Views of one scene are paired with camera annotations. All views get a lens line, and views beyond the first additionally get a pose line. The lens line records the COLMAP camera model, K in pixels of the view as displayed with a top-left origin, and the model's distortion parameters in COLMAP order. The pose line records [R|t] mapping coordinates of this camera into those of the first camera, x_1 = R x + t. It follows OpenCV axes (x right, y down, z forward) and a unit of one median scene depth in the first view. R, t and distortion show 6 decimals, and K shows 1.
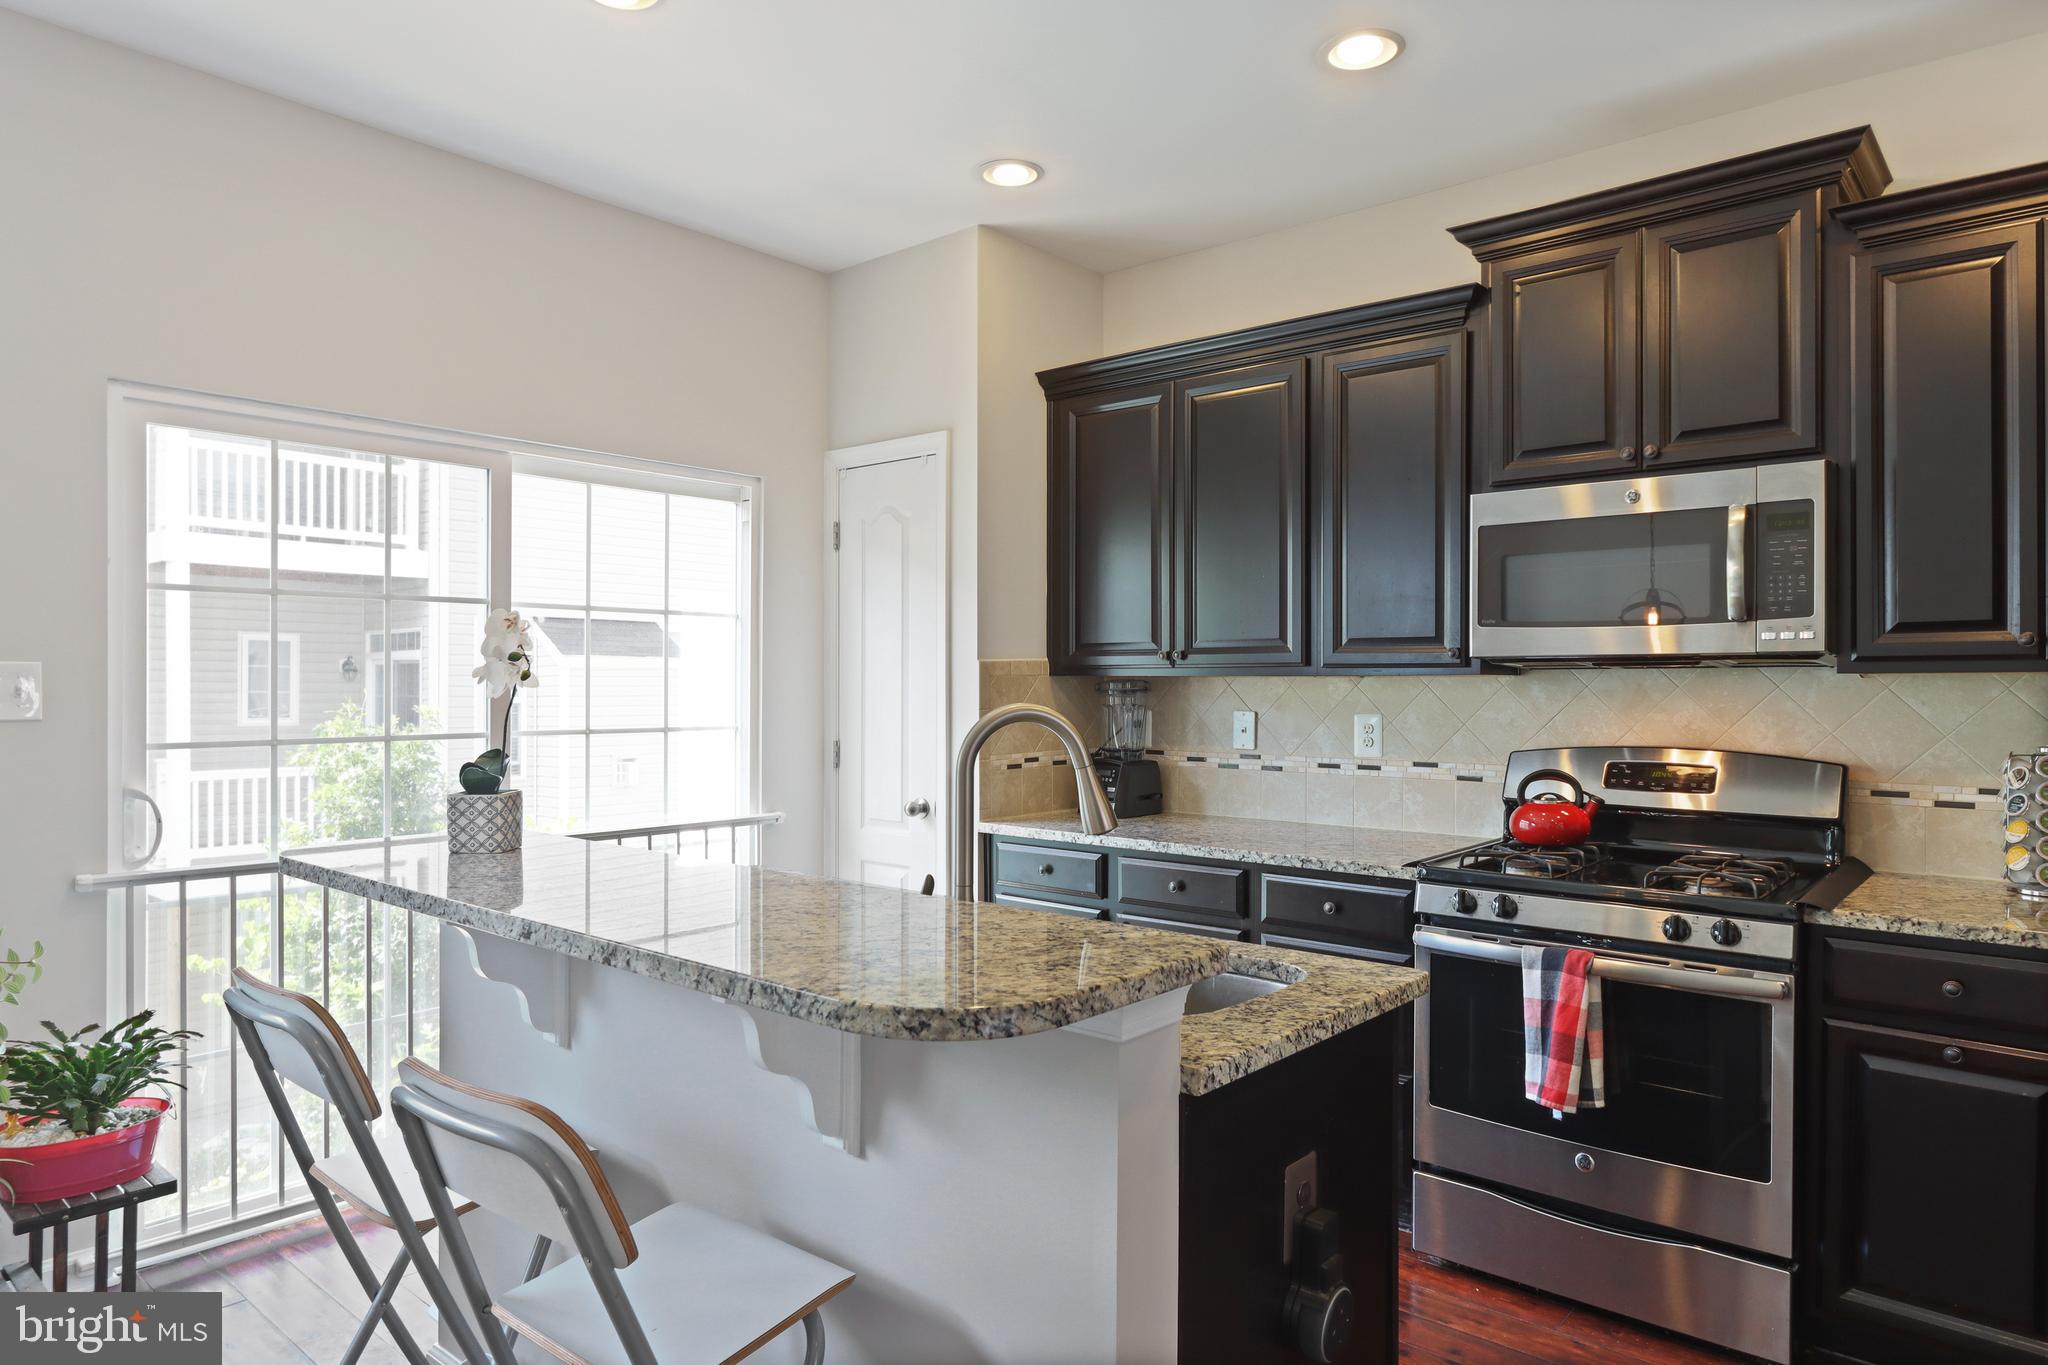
lens RADIAL K [[1259.5, 0, 1011.5], [0, 1259.5, 678.2], [0, 0, 1]] dist [-0.006107, 0.007157]
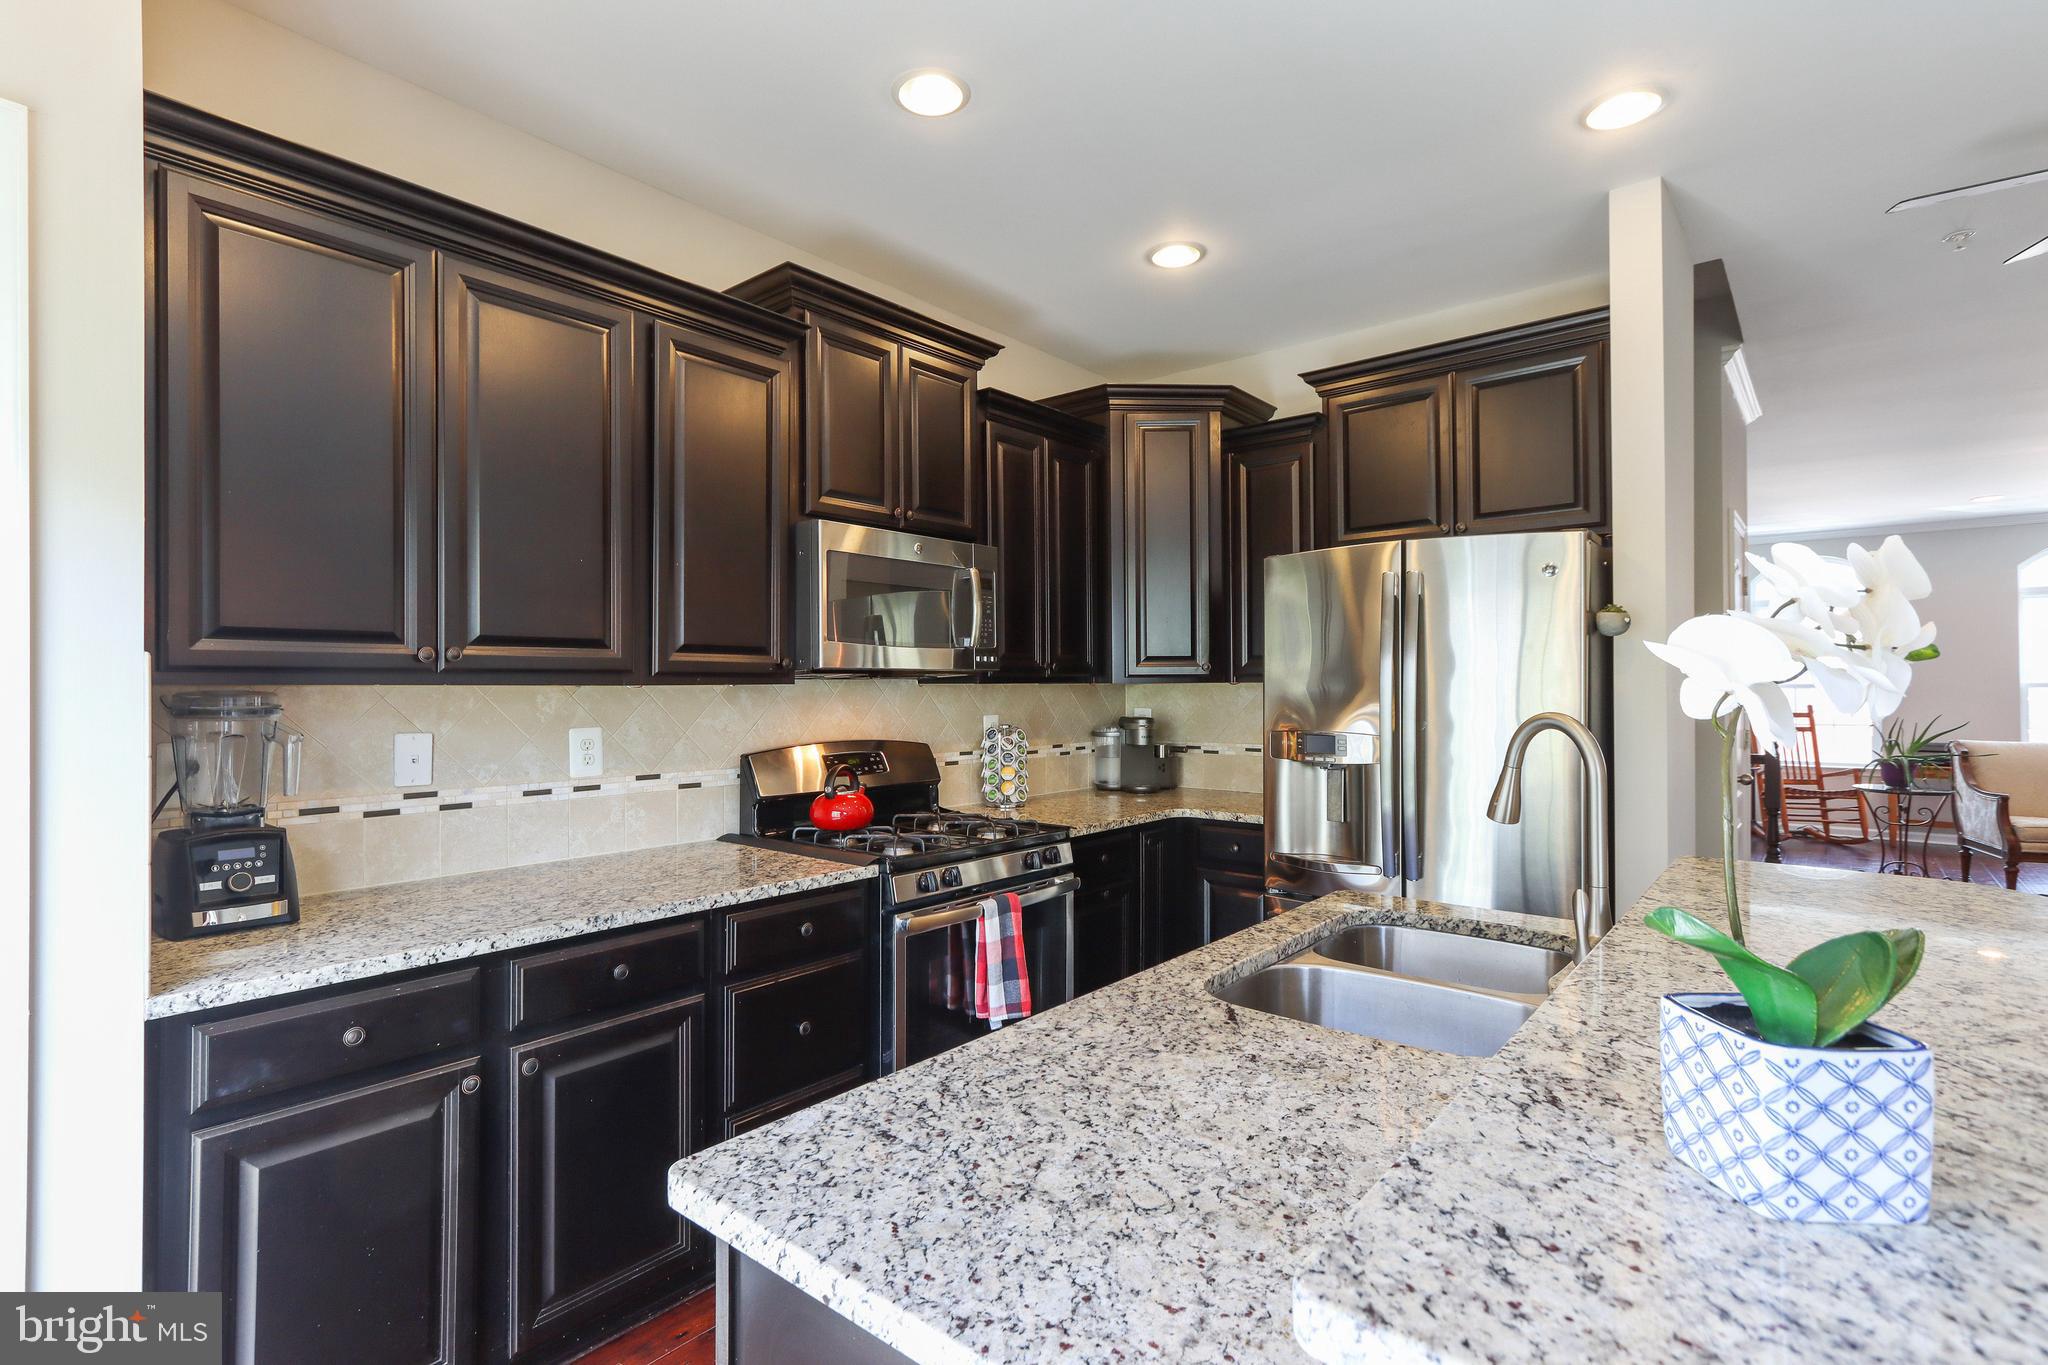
lens RADIAL K [[967.2, 0, 972.0], [0, 967.2, 675.4], [0, 0, 1]] dist [0.008569, 0.000317]
pose [[-0.008509, 0.008608, 0.999927, -0.501030], [-0.002509, 0.999960, -0.008629, -0.004018], [-0.999961, -0.002582, -0.008487, 0.918395]]
